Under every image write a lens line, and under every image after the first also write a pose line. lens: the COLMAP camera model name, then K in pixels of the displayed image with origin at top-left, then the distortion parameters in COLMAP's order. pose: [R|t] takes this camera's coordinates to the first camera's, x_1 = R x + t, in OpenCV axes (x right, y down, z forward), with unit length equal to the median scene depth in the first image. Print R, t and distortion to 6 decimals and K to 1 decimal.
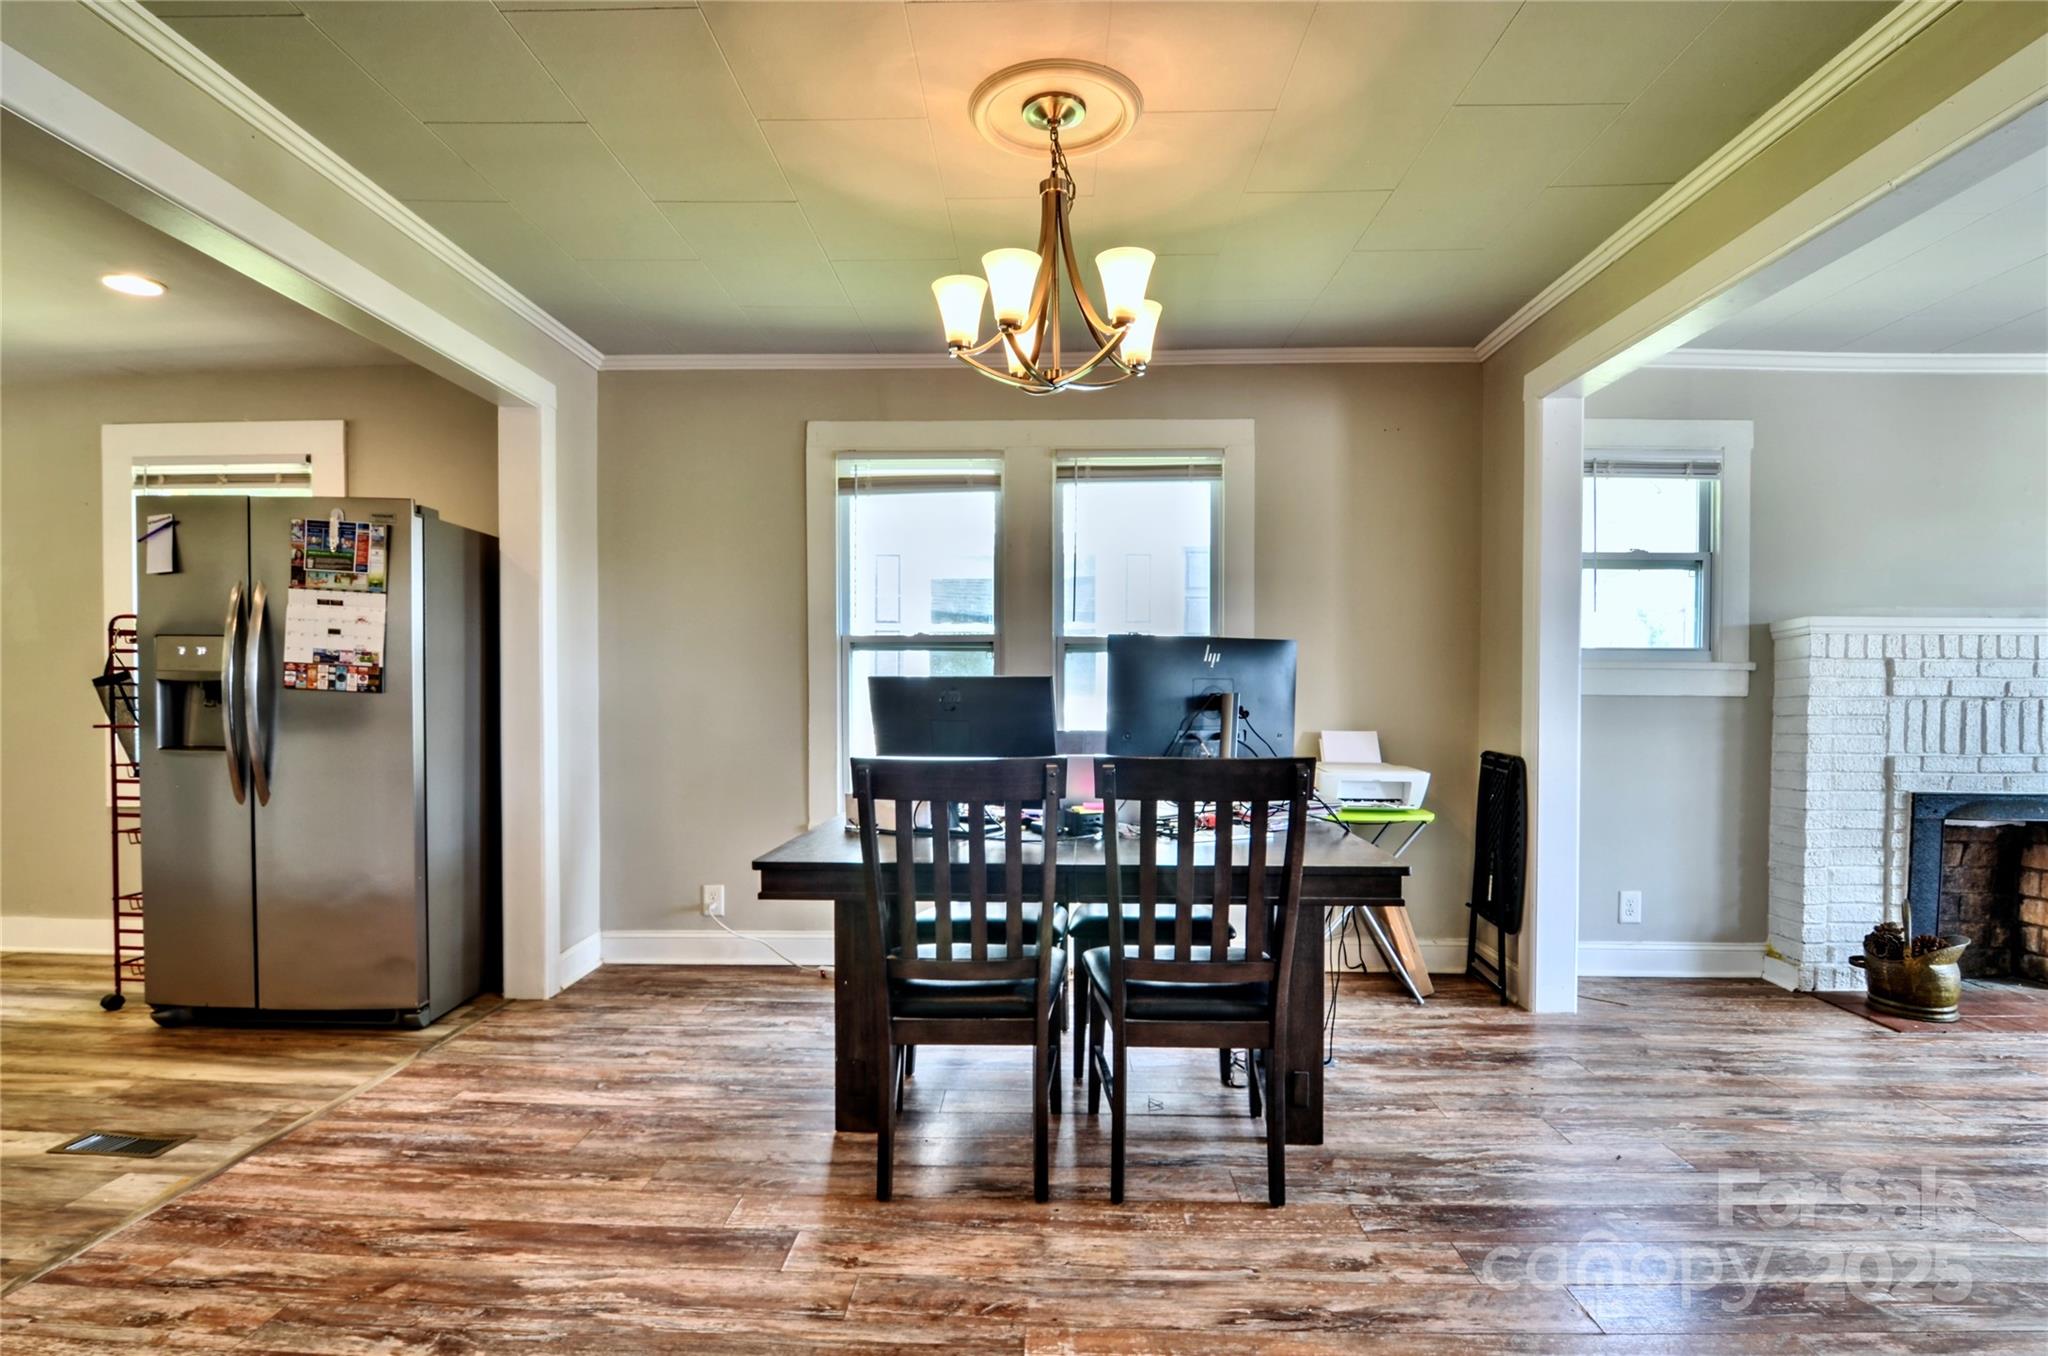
lens RADIAL K [[1040.9, 0, 1018.8], [0, 1040.9, 732.3], [0, 0, 1]] dist [0.001383, -0.013298]
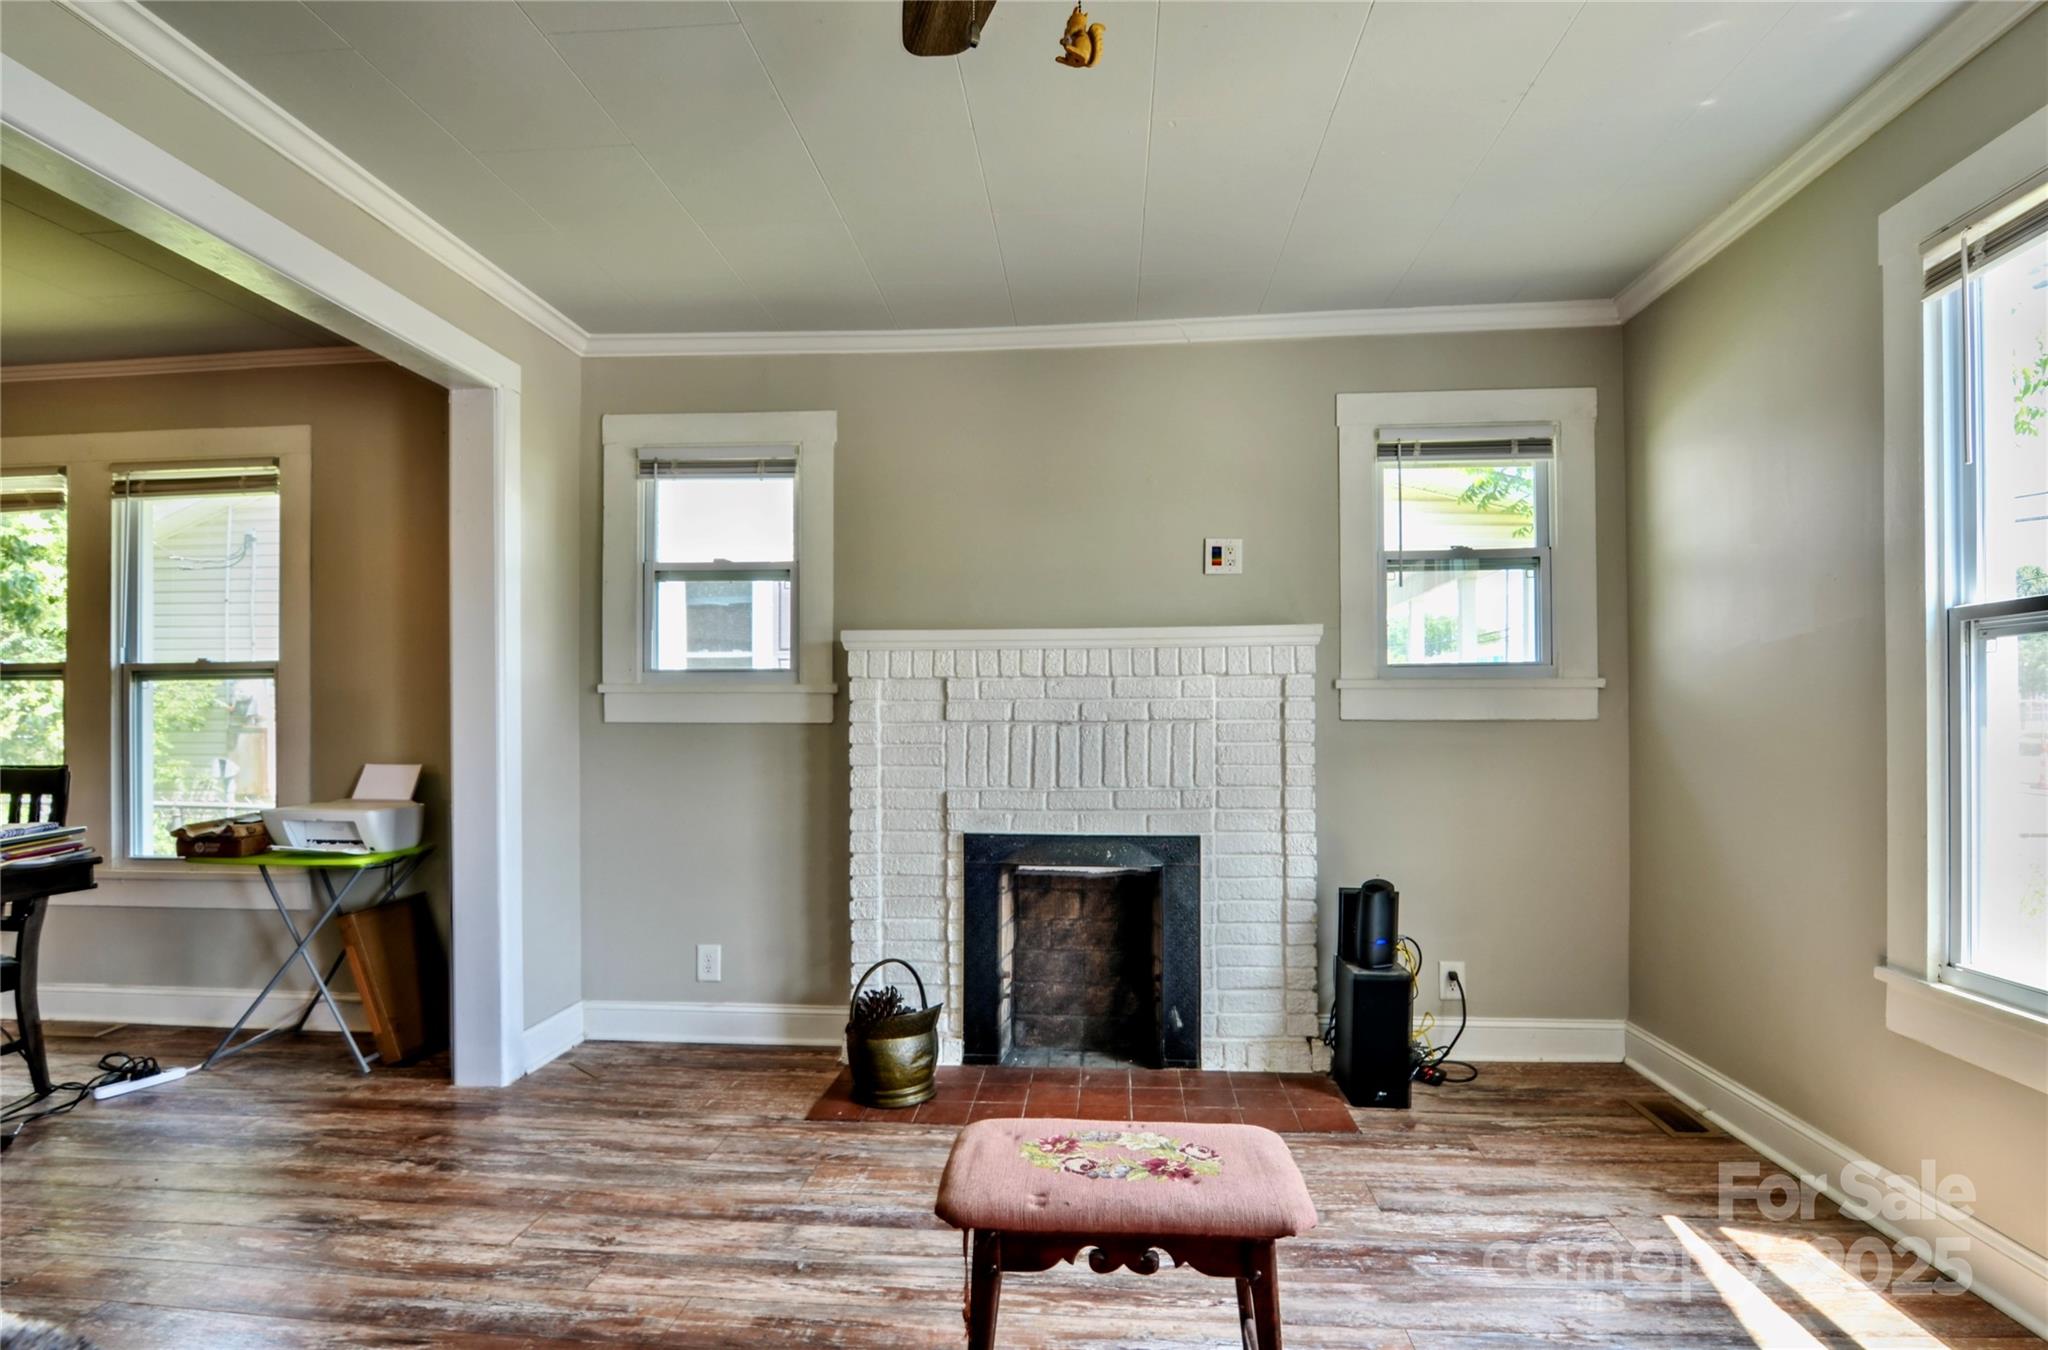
lens RADIAL K [[1051.5, 0, 1024.9], [0, 1051.5, 731.5], [0, 0, 1]] dist [-0.013520, -0.000610]
pose [[0.998459, -0.007035, -0.055051, 0.954588], [0.005579, 0.999632, -0.026557, -0.002915], [0.055218, 0.026209, 0.998130, 0.128826]]
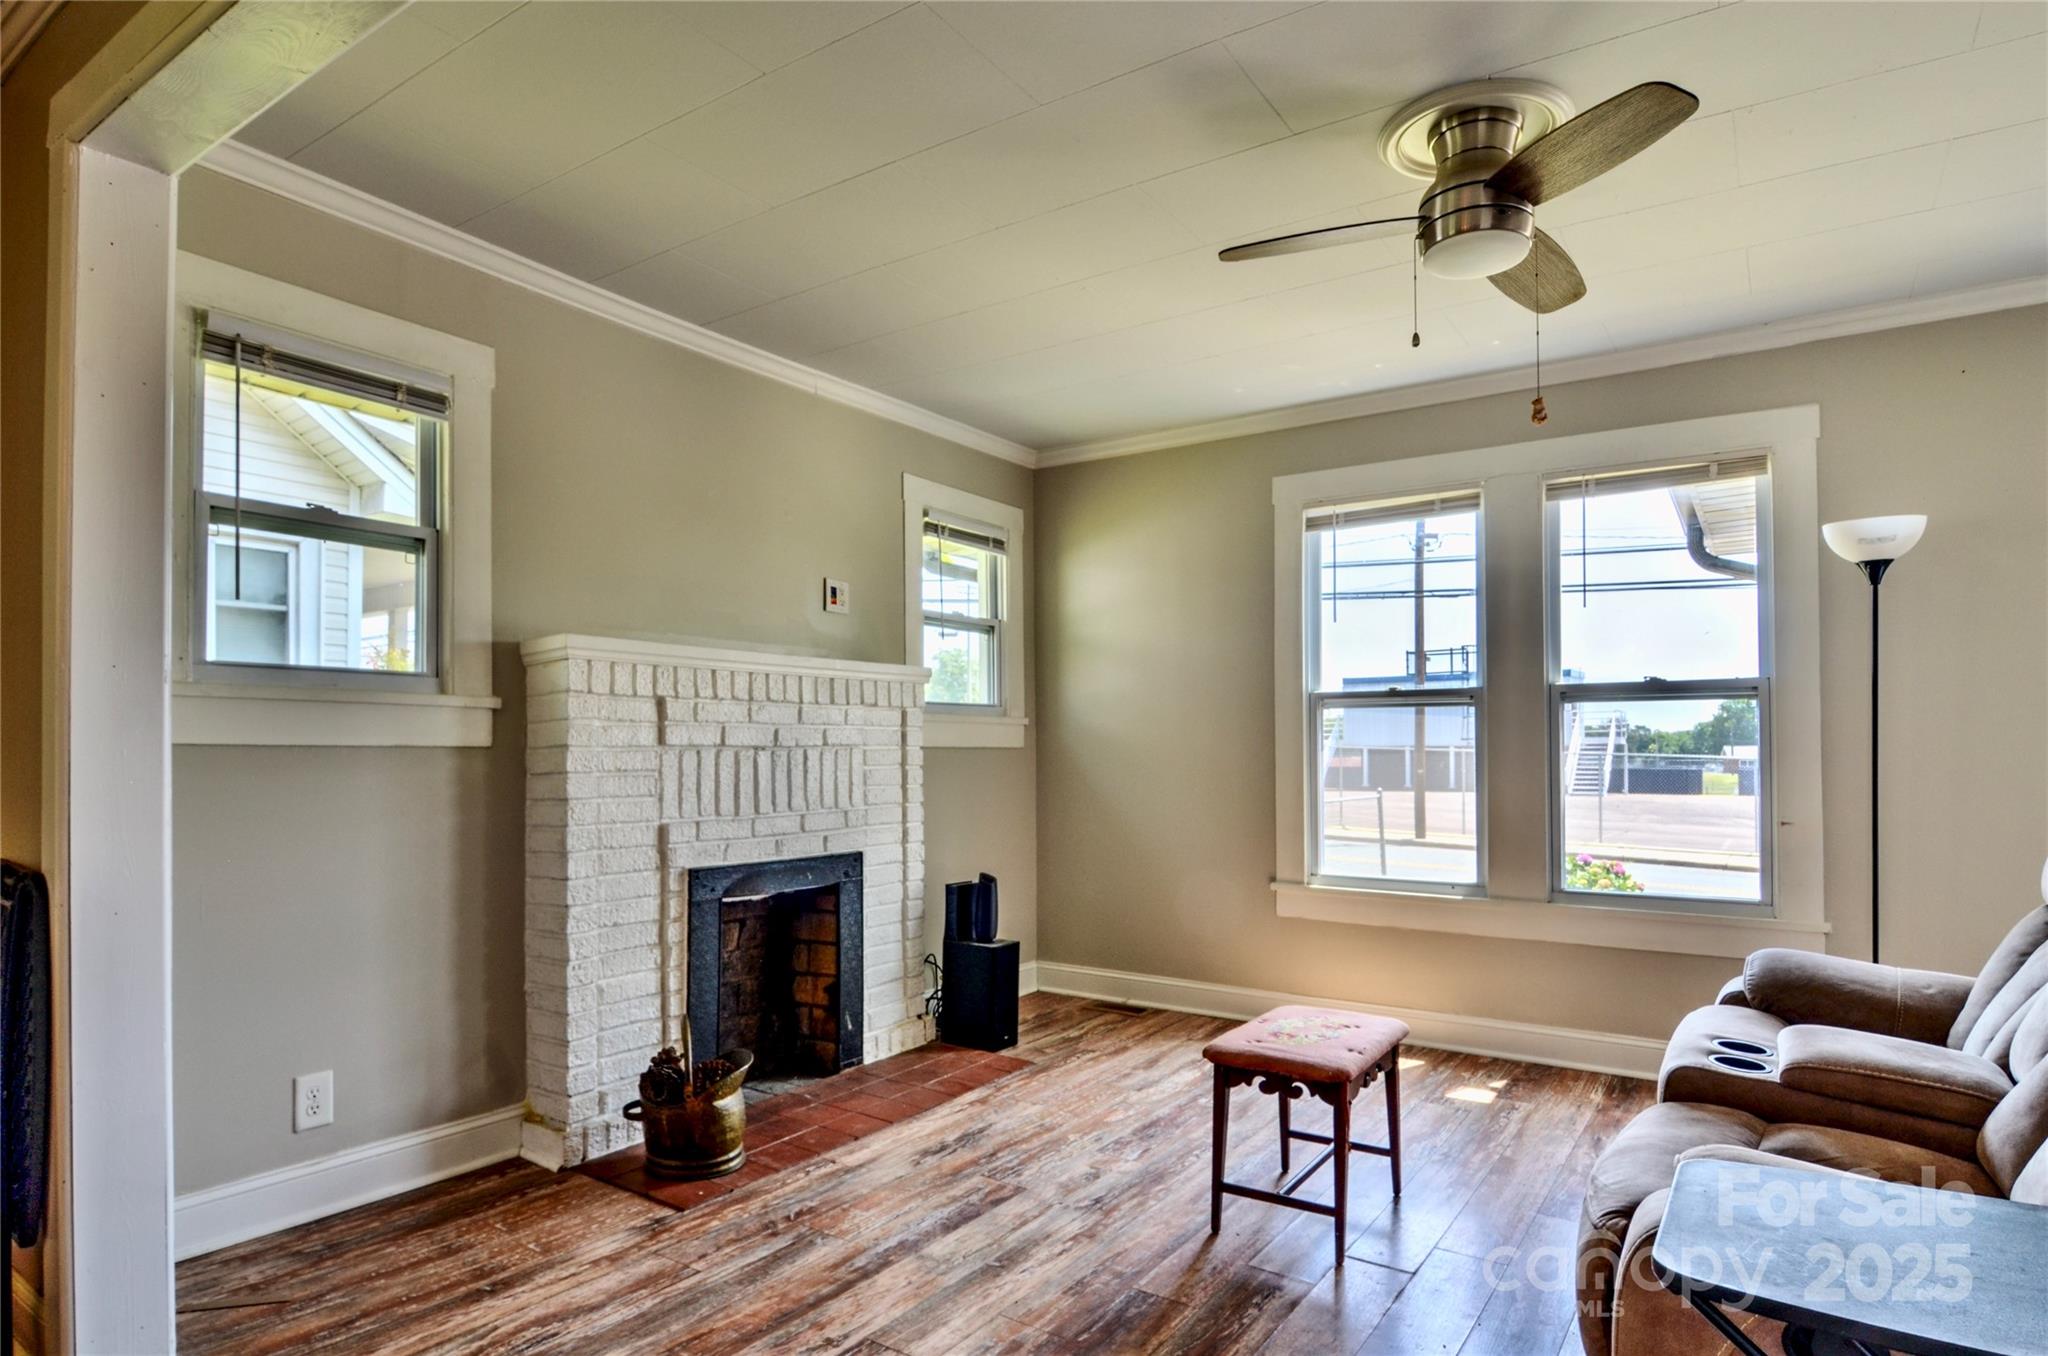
lens RADIAL K [[1129.3, 0, 1018.7], [0, 1129.3, 736.8], [0, 0, 1]] dist [-0.007287, -0.001351]
pose [[0.543061, 0.005578, 0.839674, 0.279365], [0.028182, 0.999294, -0.024865, -0.013287], [-0.839220, 0.037167, 0.542521, 0.320147]]
